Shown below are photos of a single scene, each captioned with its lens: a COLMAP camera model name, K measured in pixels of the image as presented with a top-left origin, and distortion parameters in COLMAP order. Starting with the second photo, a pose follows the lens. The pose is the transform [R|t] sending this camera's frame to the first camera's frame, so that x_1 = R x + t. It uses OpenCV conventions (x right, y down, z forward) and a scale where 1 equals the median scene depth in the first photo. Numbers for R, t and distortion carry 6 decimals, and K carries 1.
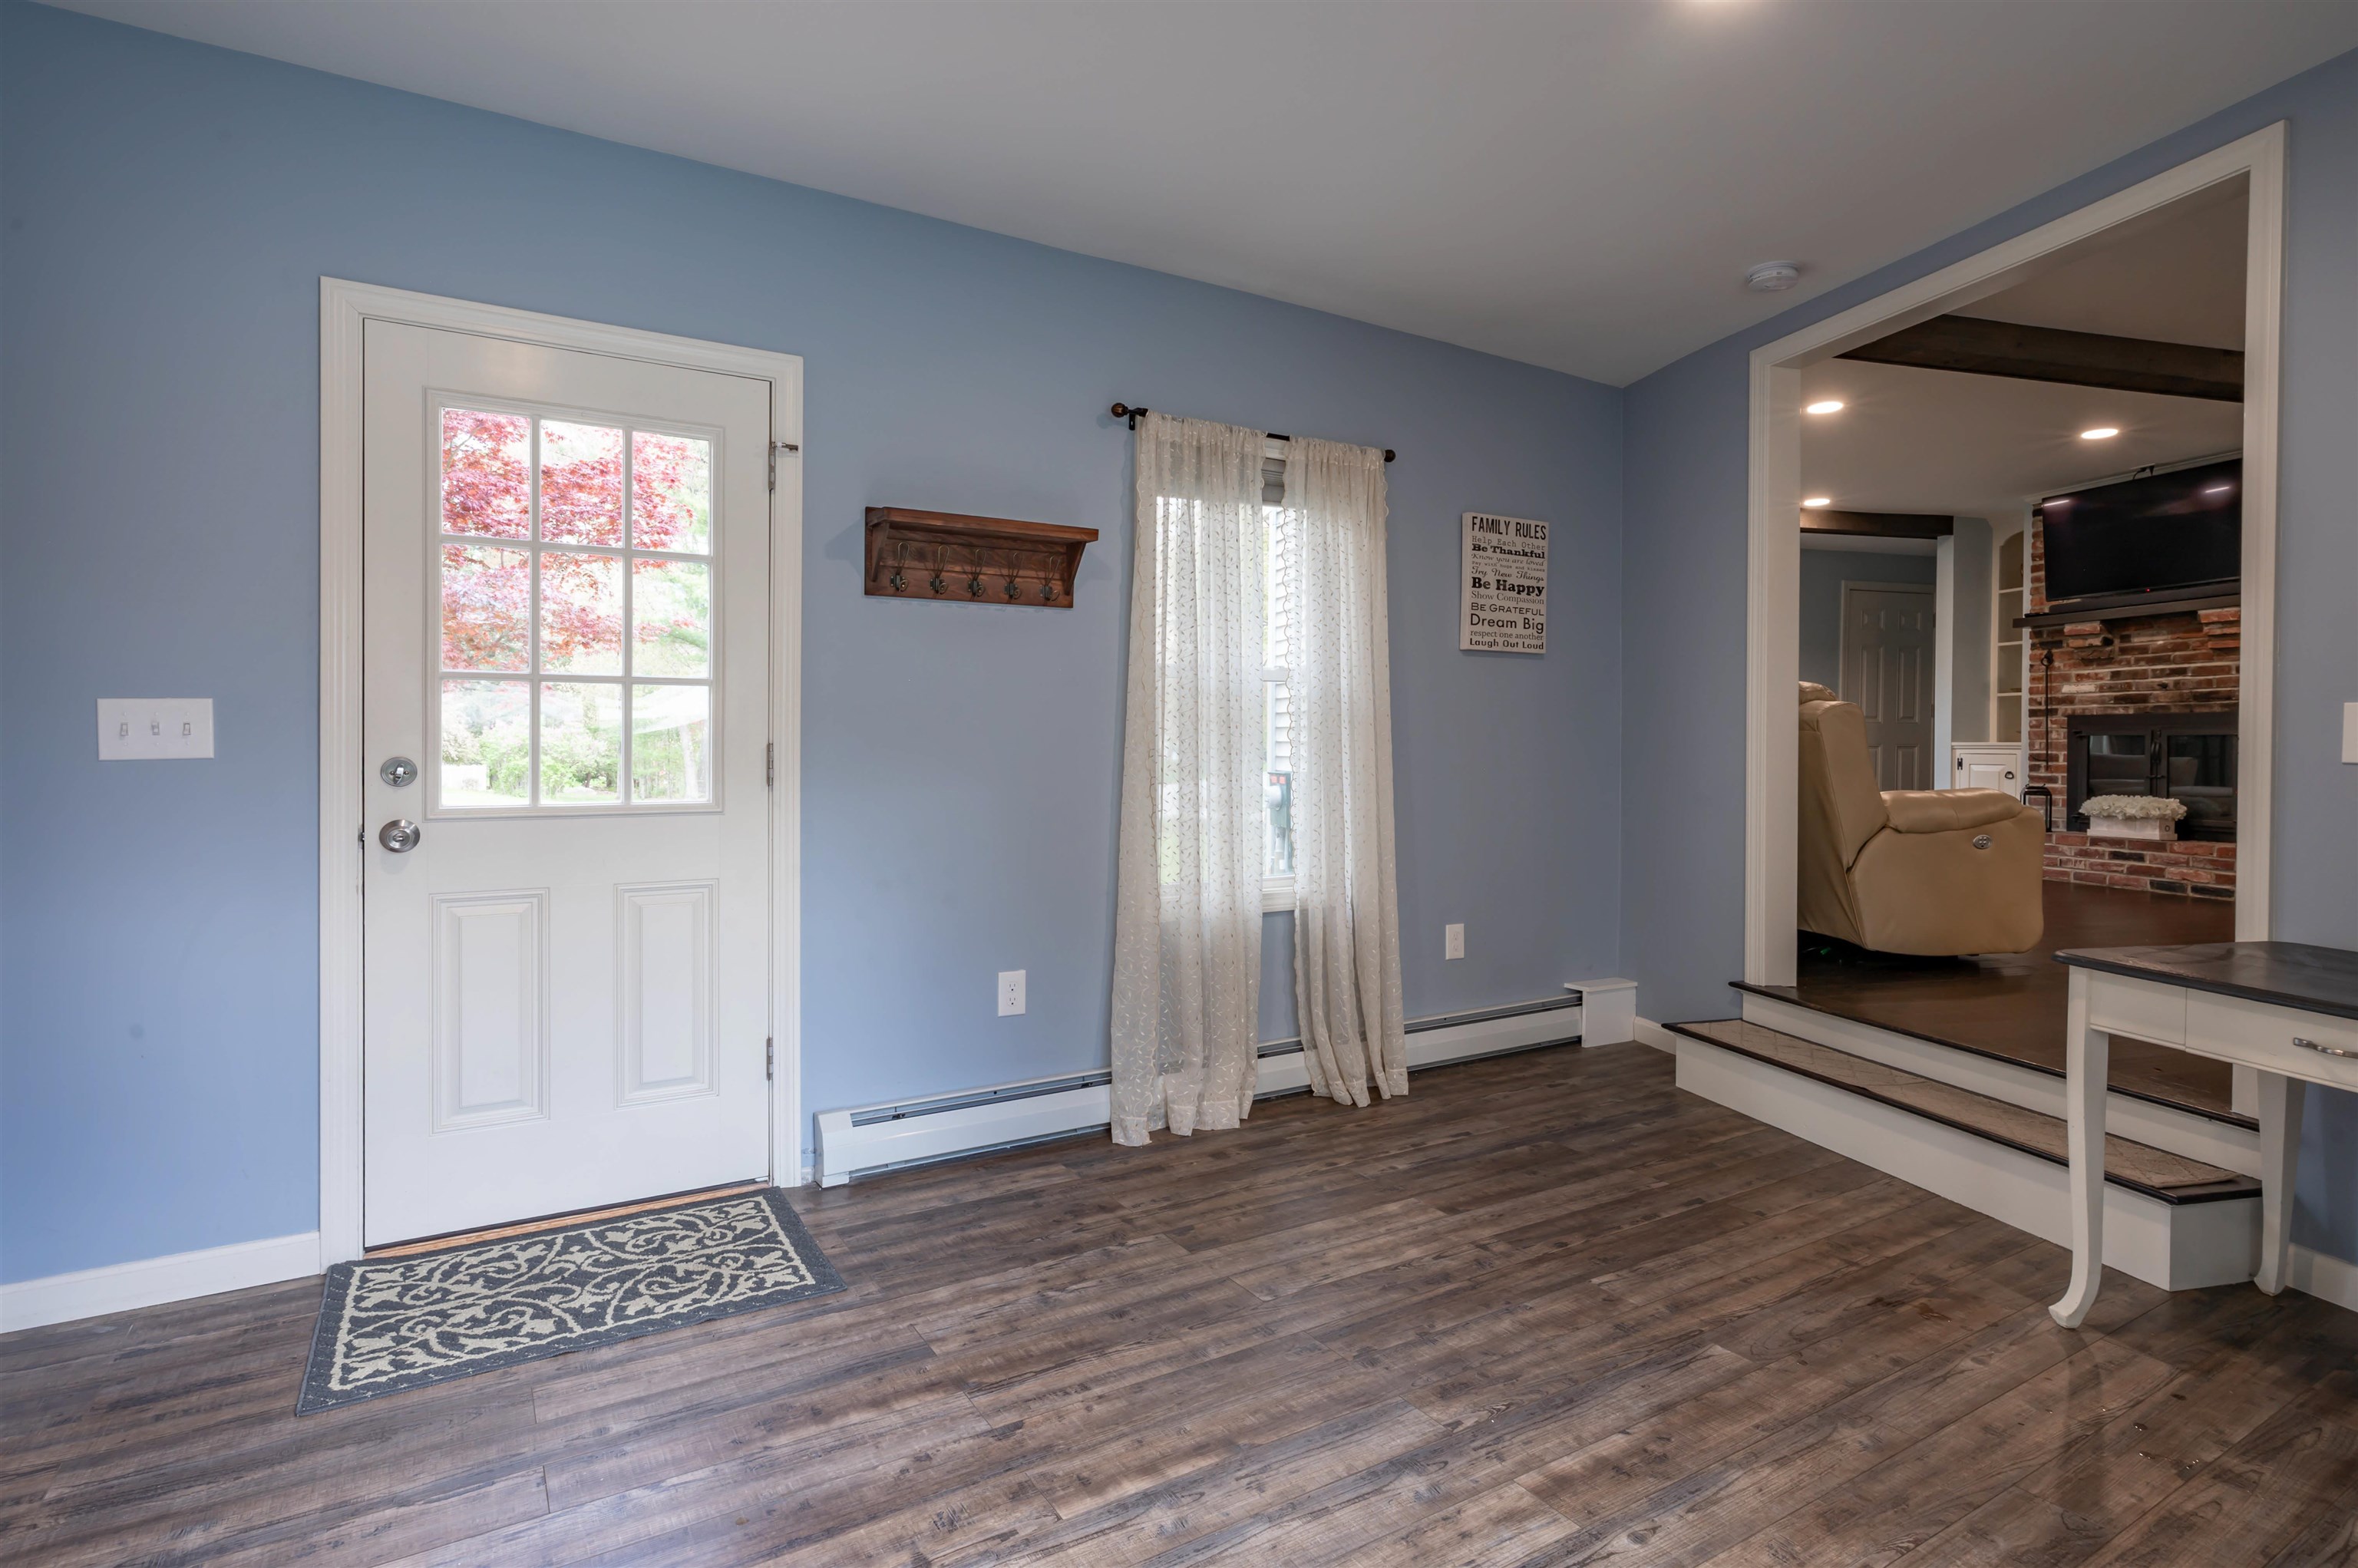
lens RADIAL K [[1133.9, 0, 1118.7], [0, 1133.9, 759.2], [0, 0, 1]] dist [0.002463, 0.000751]
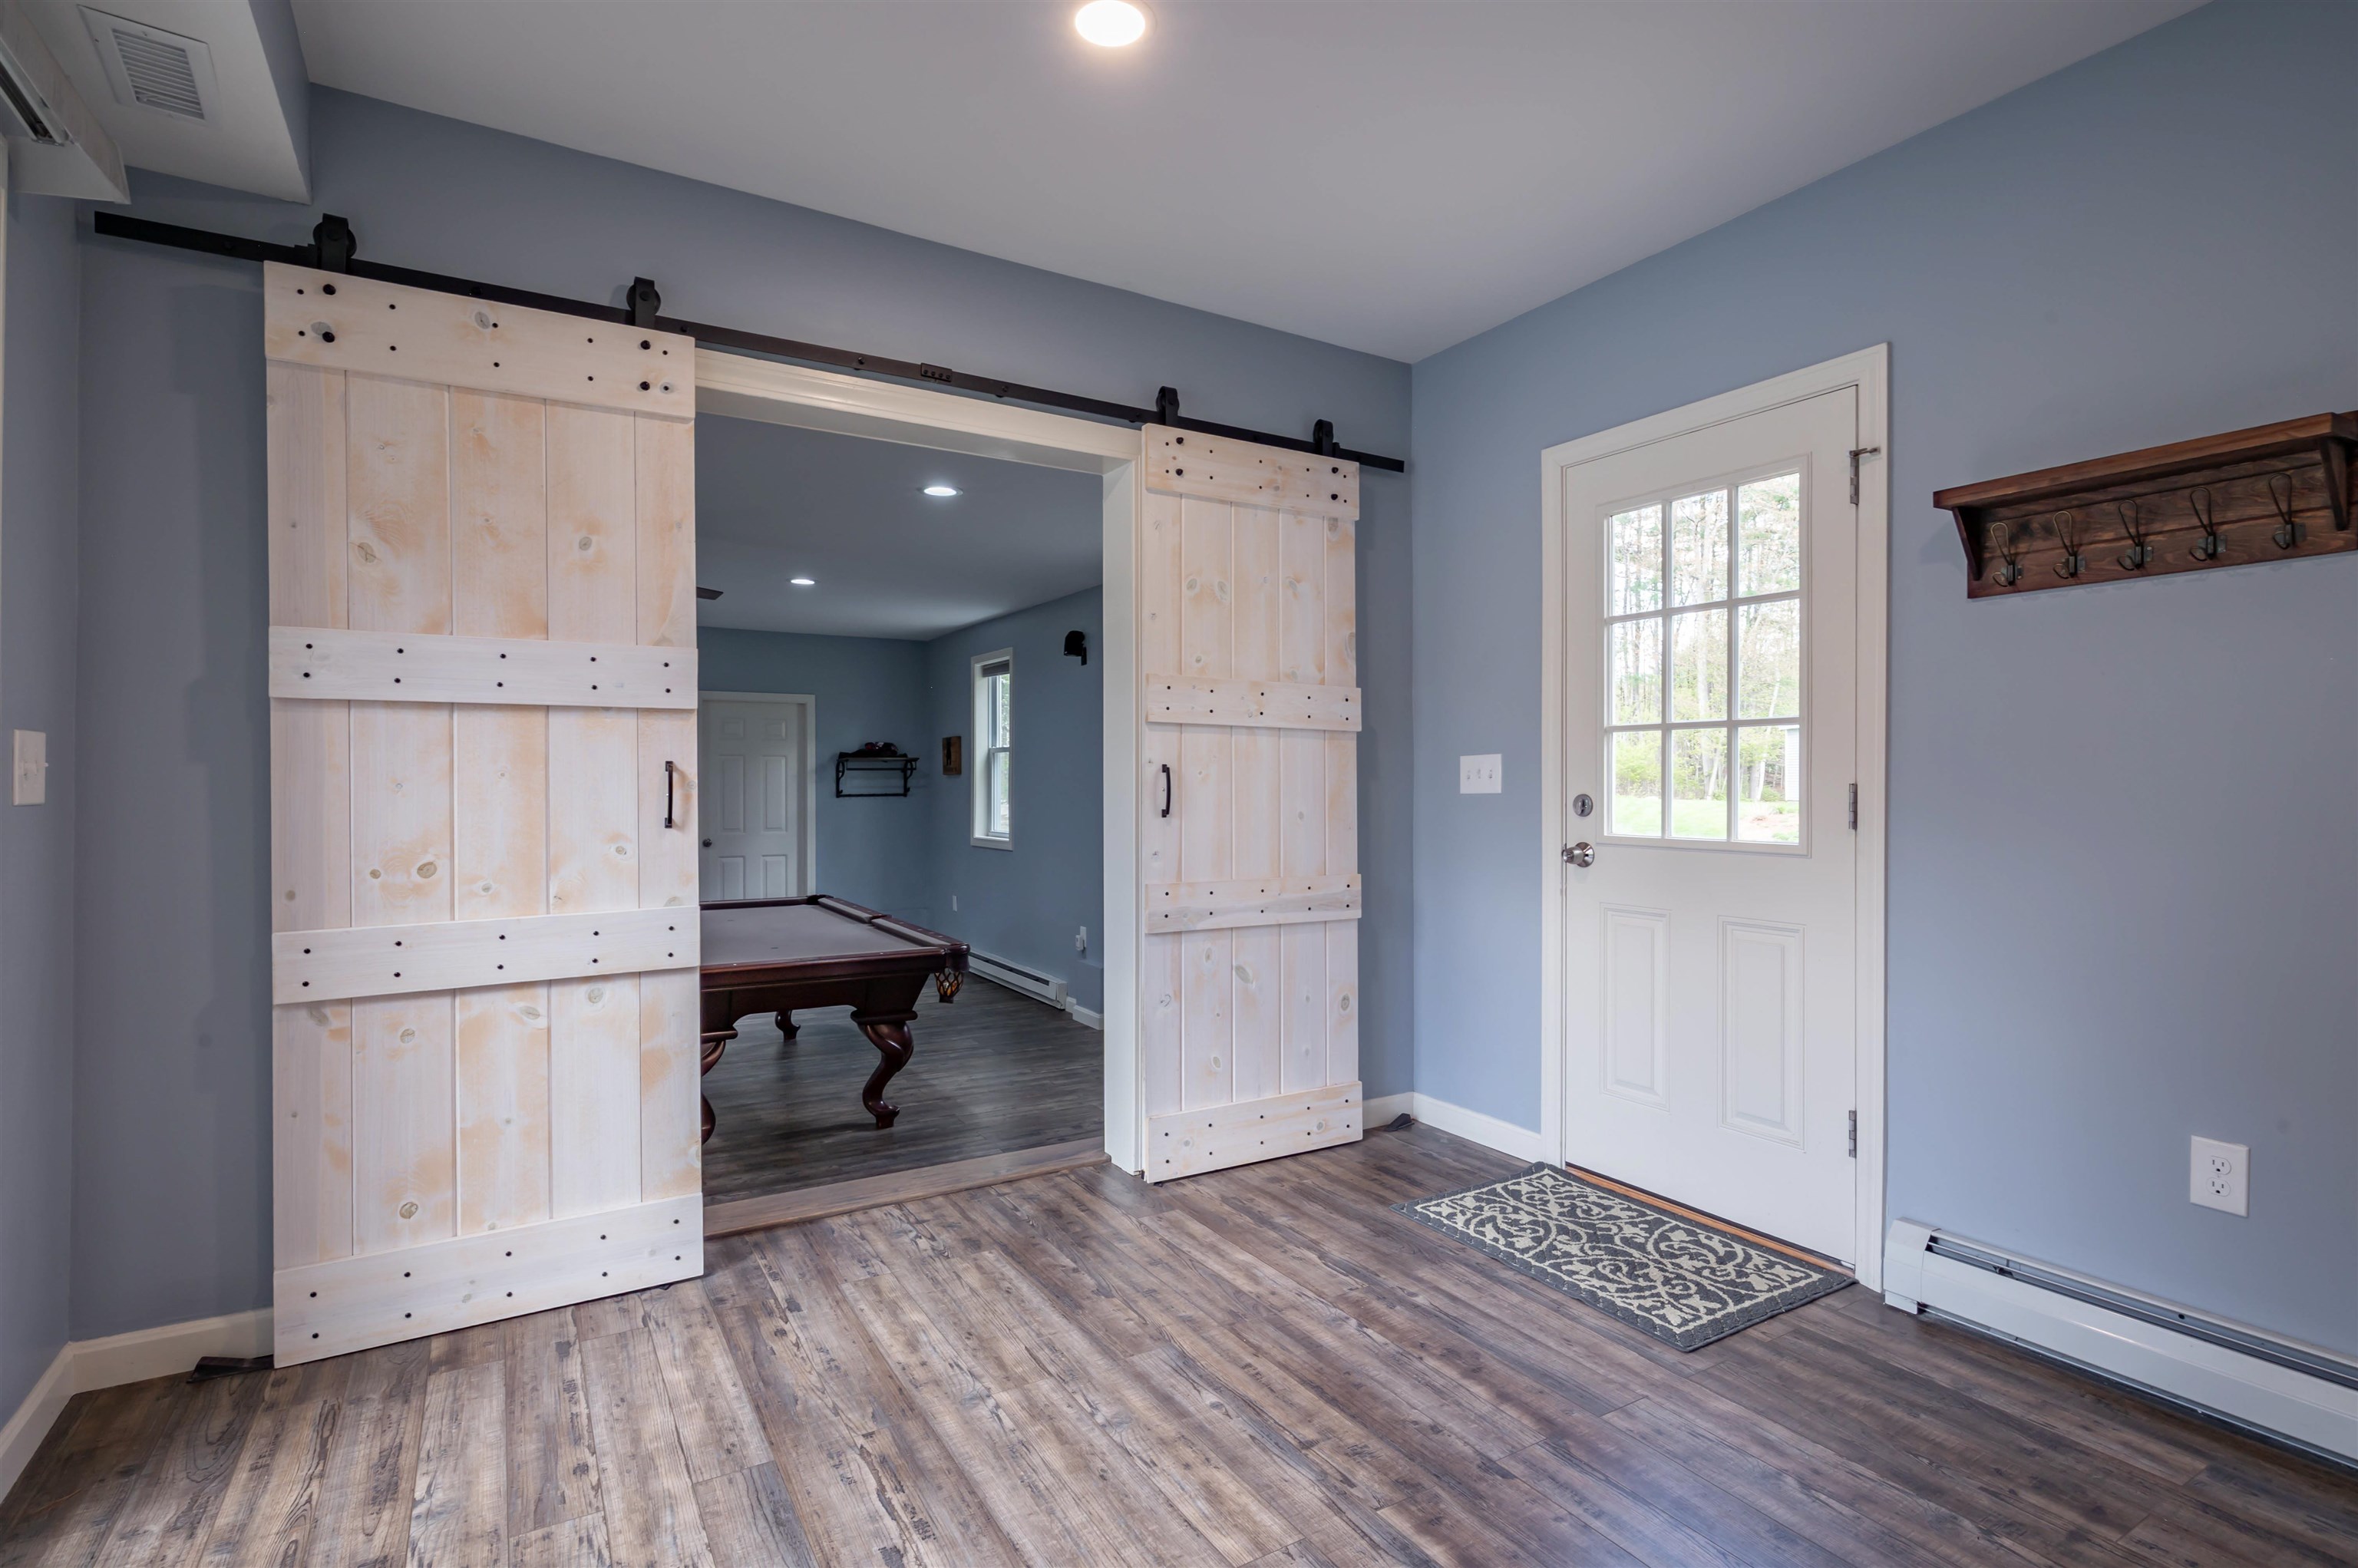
lens RADIAL K [[1119.7, 0, 1183.7], [0, 1119.7, 781.4], [0, 0, 1]] dist [-0.015025, 0.007446]
pose [[0.051249, -0.001336, -0.998685, 0.636342], [-0.016116, 0.999868, -0.002165, -0.006266], [0.998556, 0.016206, 0.051221, 0.487636]]
